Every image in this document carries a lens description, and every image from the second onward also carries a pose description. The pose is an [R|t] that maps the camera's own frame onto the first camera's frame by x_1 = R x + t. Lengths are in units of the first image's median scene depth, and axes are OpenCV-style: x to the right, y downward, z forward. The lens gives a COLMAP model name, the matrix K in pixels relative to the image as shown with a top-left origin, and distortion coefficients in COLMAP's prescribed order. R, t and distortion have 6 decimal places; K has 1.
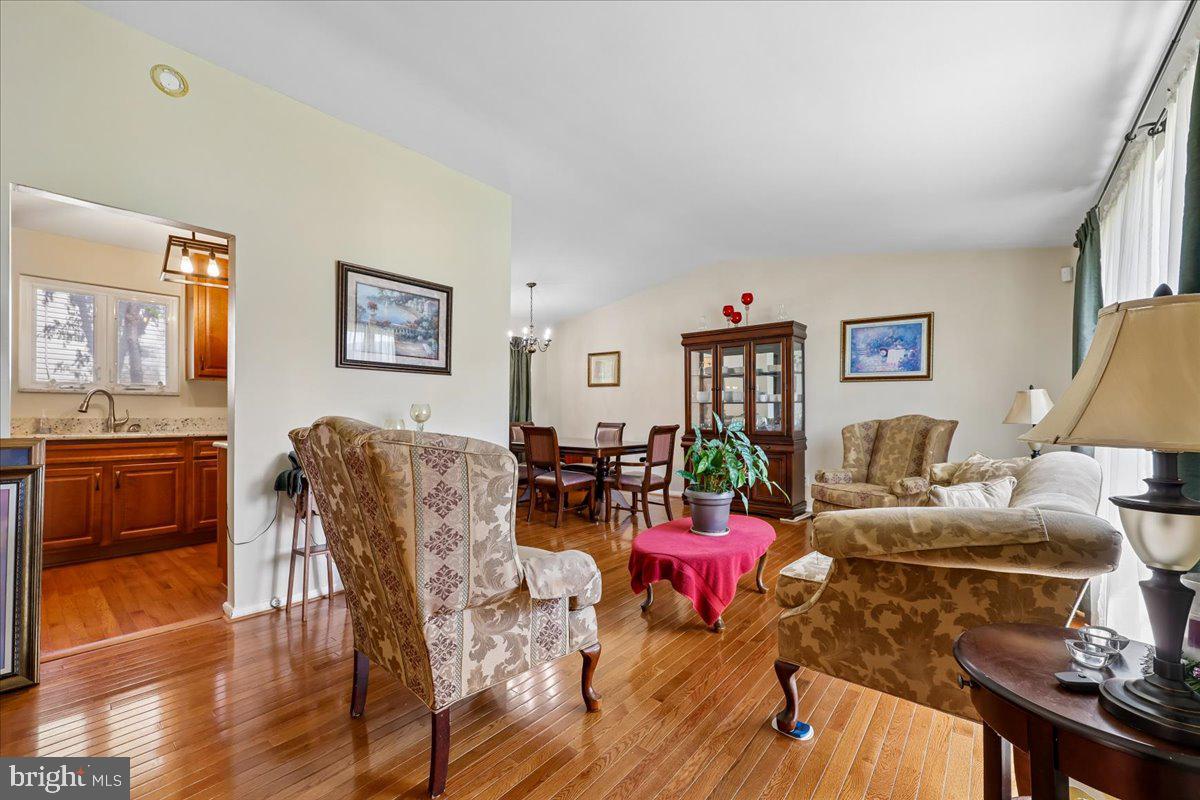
lens RADIAL K [[484.9, 0, 598.6], [0, 484.9, 410.2], [0, 0, 1]] dist [0.001113, -0.000511]
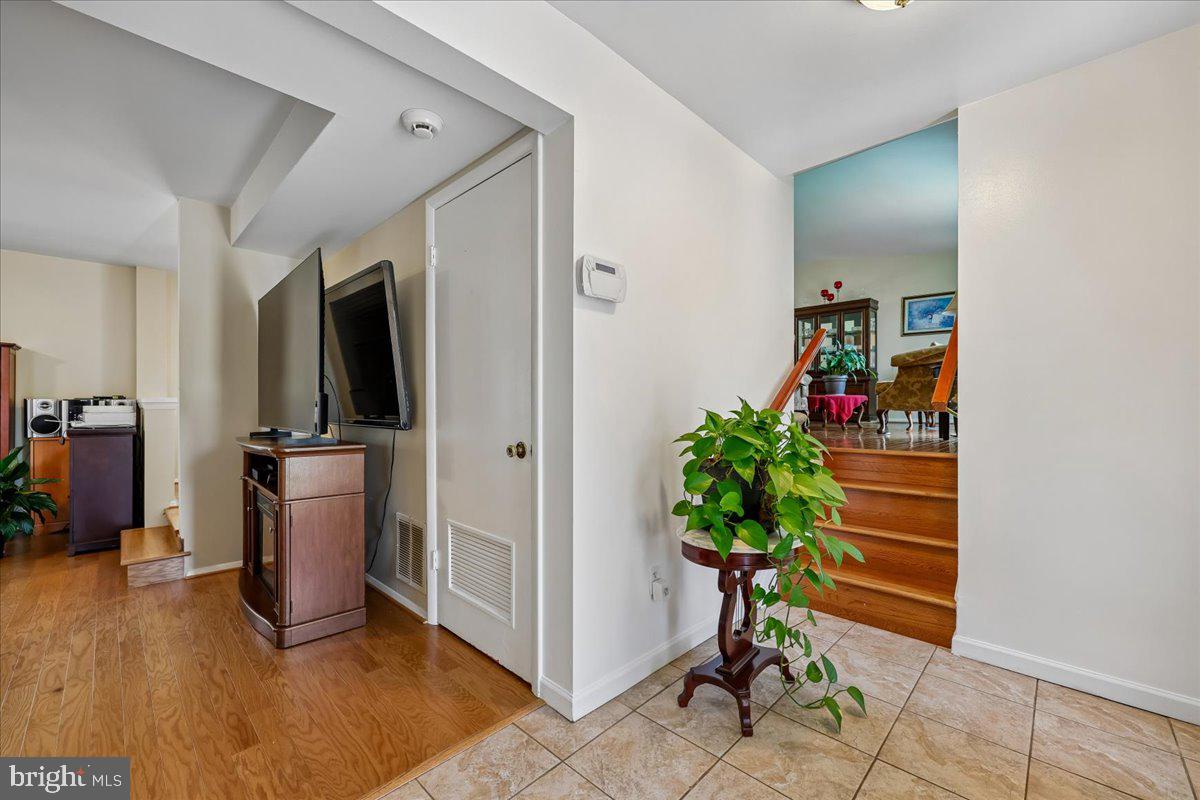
lens RADIAL K [[484.9, 0, 601.0], [0, 484.9, 407.4], [0, 0, 1]] dist [0.001113, -0.000511]
pose [[0.995785, -0.000475, -0.091720, -0.310841], [0.001478, 0.999940, 0.010869, 0.145823], [0.091710, -0.010959, 0.995725, -0.626552]]
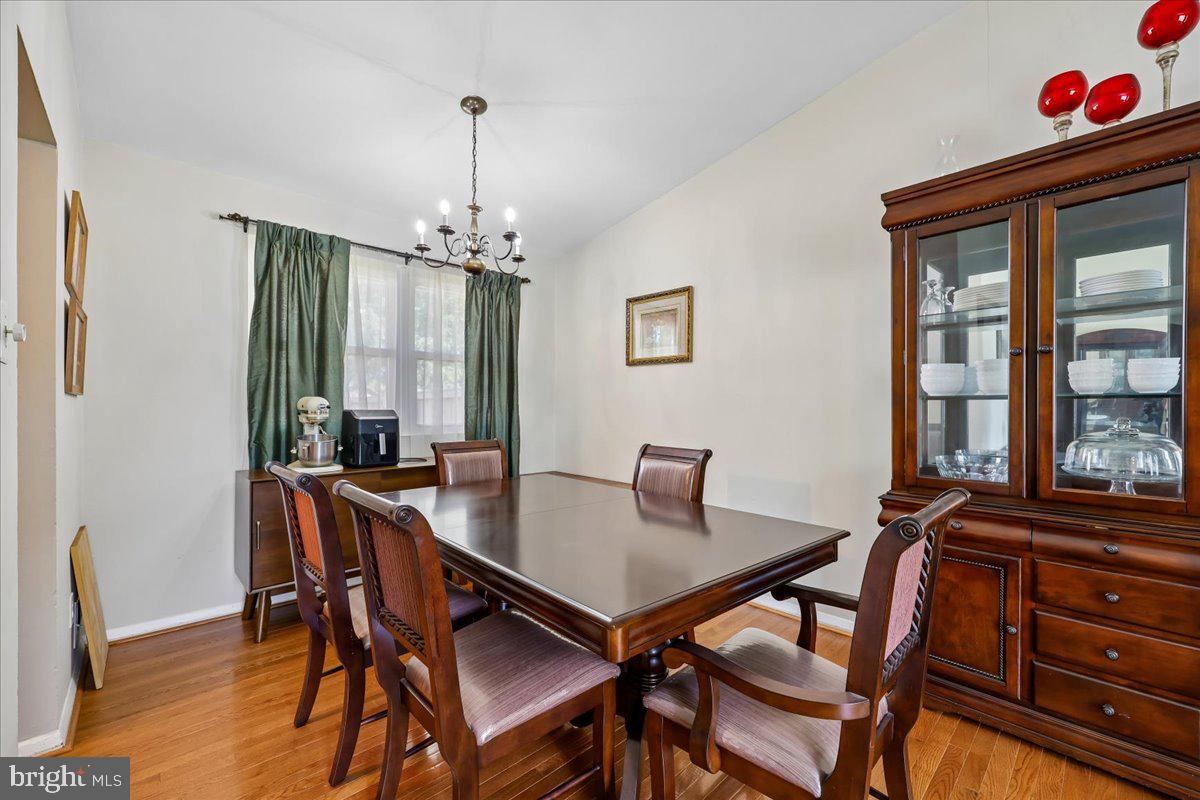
lens RADIAL K [[484.9, 0, 597.9], [0, 484.9, 403.4], [0, 0, 1]] dist [0.001113, -0.000511]
pose [[0.991368, -0.001801, -0.131100, 0.018569], [0.001412, 0.999994, -0.003061, -0.010373], [0.131105, 0.002849, 0.991364, 0.680509]]
